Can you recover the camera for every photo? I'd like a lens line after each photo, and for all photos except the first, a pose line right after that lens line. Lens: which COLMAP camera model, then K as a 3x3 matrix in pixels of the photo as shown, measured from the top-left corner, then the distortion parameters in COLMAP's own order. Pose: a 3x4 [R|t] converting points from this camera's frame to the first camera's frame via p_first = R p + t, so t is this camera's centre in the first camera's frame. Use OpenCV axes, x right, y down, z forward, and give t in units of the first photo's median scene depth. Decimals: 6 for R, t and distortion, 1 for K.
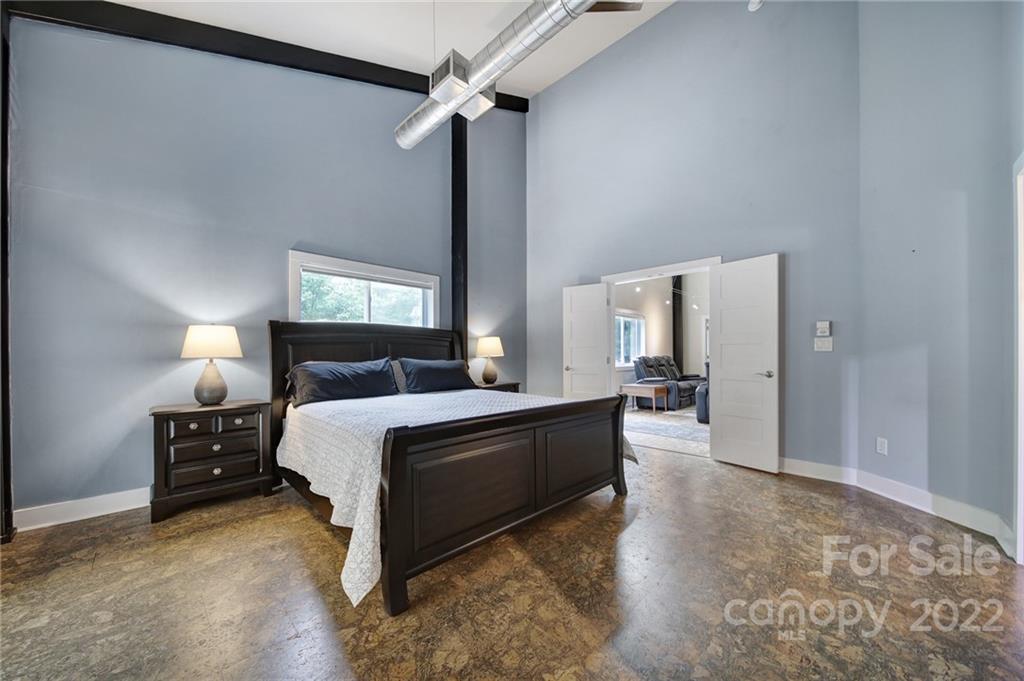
lens RADIAL K [[362.7, 0, 512.0], [0, 362.7, 340.5], [0, 0, 1]] dist [-0.000357, -0.000143]
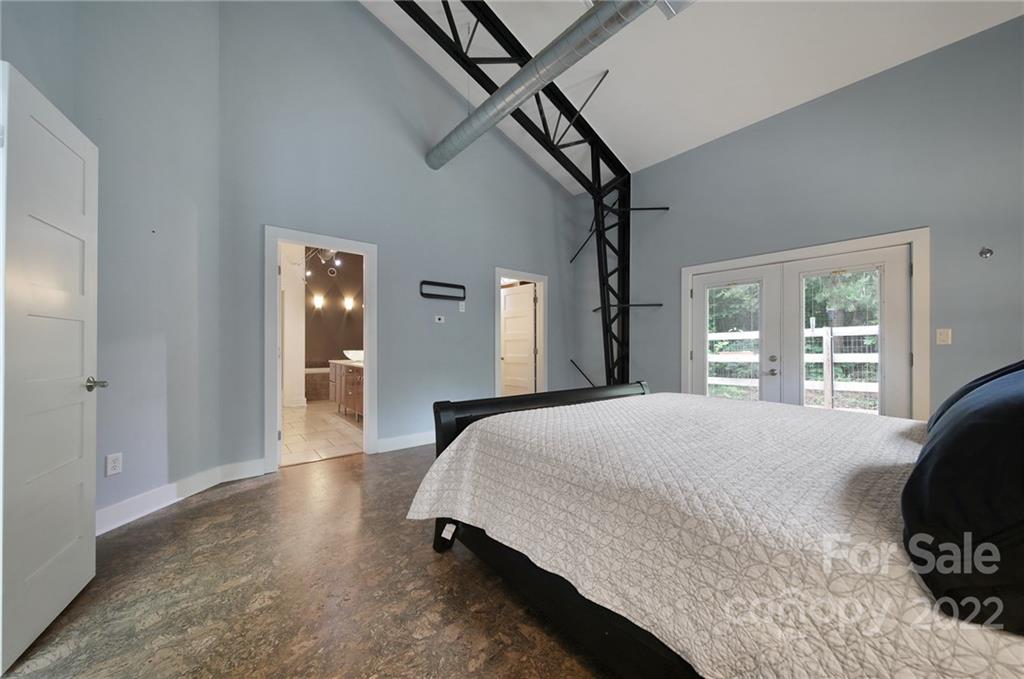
lens RADIAL K [[363.9, 0, 509.5], [0, 363.9, 344.0], [0, 0, 1]] dist [-0.000020, -0.003322]
pose [[-0.993802, 0.001052, 0.111160, 0.084664], [-0.003701, 0.999088, -0.042542, 0.054728], [-0.111104, -0.042690, -0.992892, 1.368675]]
